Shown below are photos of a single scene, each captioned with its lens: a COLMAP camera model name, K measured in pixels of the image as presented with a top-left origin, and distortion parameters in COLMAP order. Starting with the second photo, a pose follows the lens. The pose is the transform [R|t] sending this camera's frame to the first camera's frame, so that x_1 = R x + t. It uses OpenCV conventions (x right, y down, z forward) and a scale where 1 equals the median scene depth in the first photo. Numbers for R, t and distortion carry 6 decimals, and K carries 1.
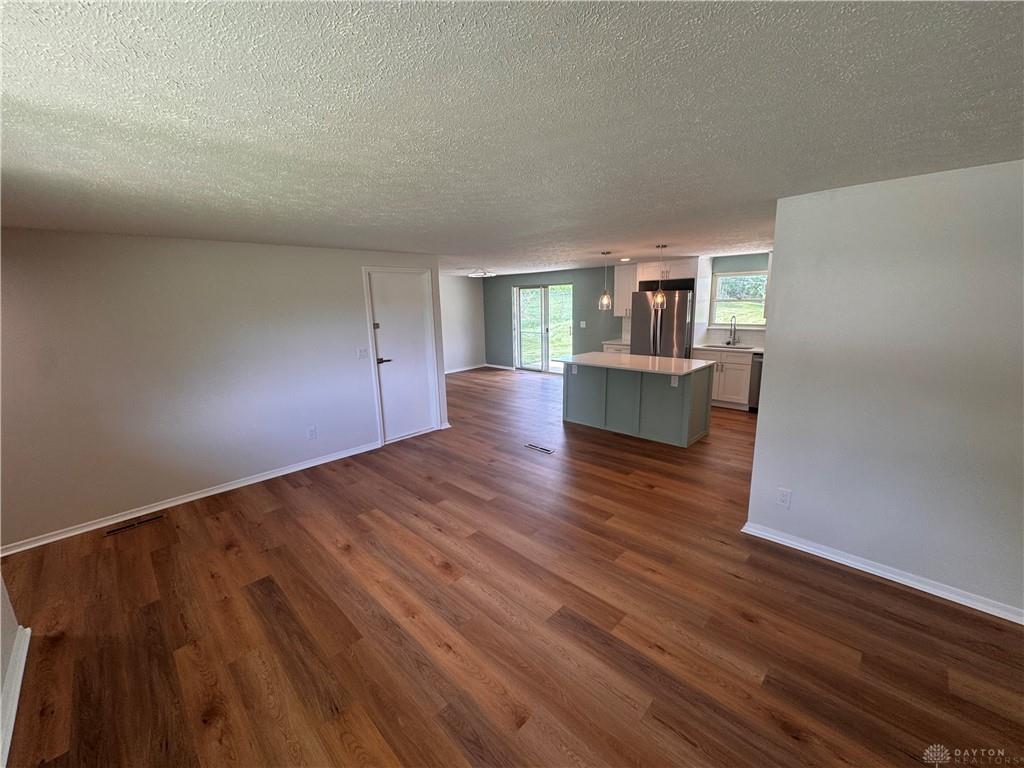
lens RADIAL K [[408.3, 0, 512.0], [0, 408.3, 384.0], [0, 0, 1]] dist [-0.003070, -0.000785]
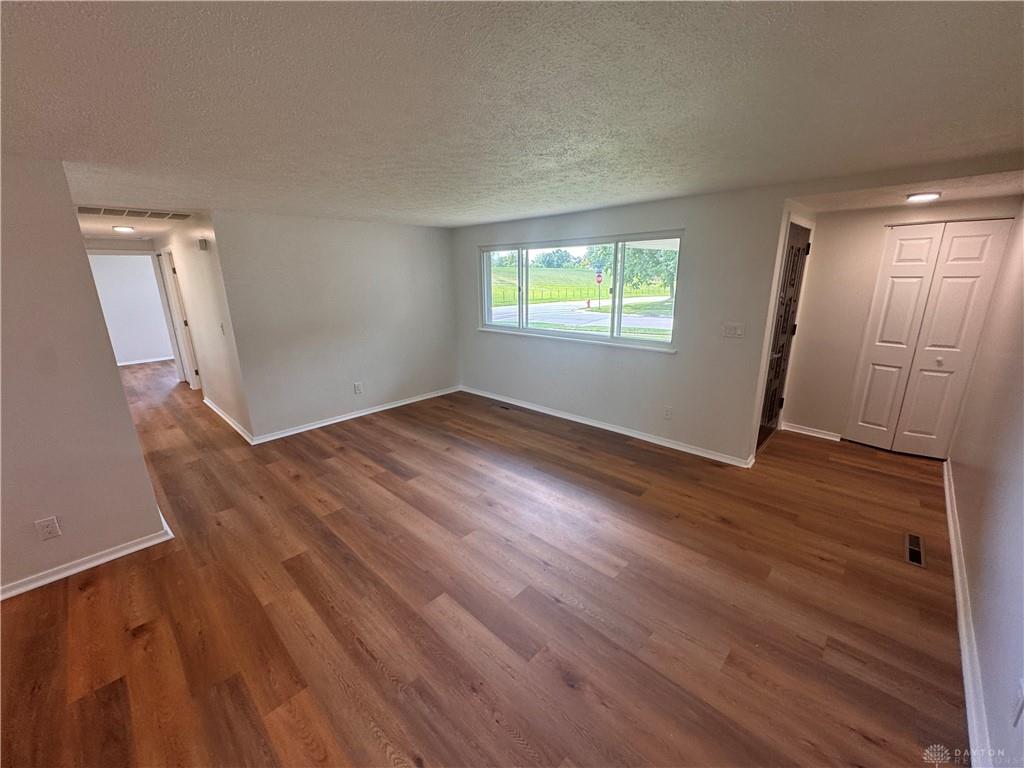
lens RADIAL K [[408.3, 0, 512.0], [0, 408.3, 384.0], [0, 0, 1]] dist [-0.003070, -0.000785]
pose [[-0.998983, 0.045073, -0.001440, -0.233392], [0.039633, 0.892741, 0.448824, -0.364225], [0.021516, 0.448310, -0.893619, 1.873403]]
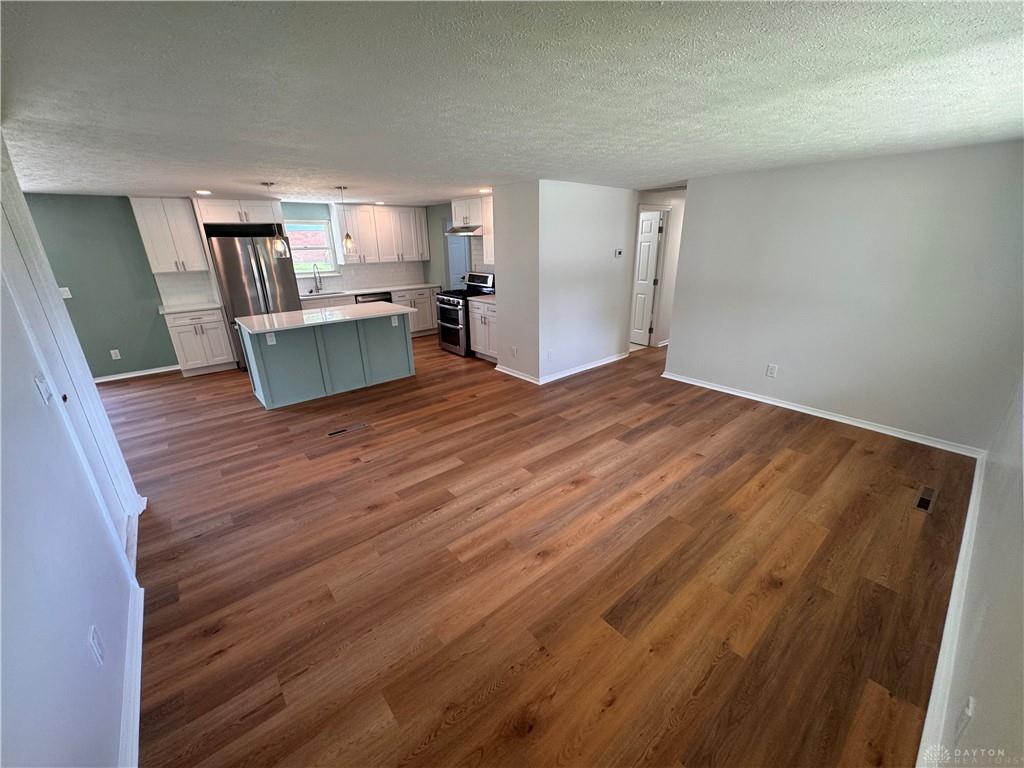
lens RADIAL K [[408.3, 0, 512.0], [0, 408.3, 384.0], [0, 0, 1]] dist [-0.003070, -0.000785]
pose [[0.091059, -0.309359, 0.946575, -1.152971], [0.213579, 0.934473, 0.284858, -0.162172], [-0.972673, 0.176229, 0.151165, 0.956341]]
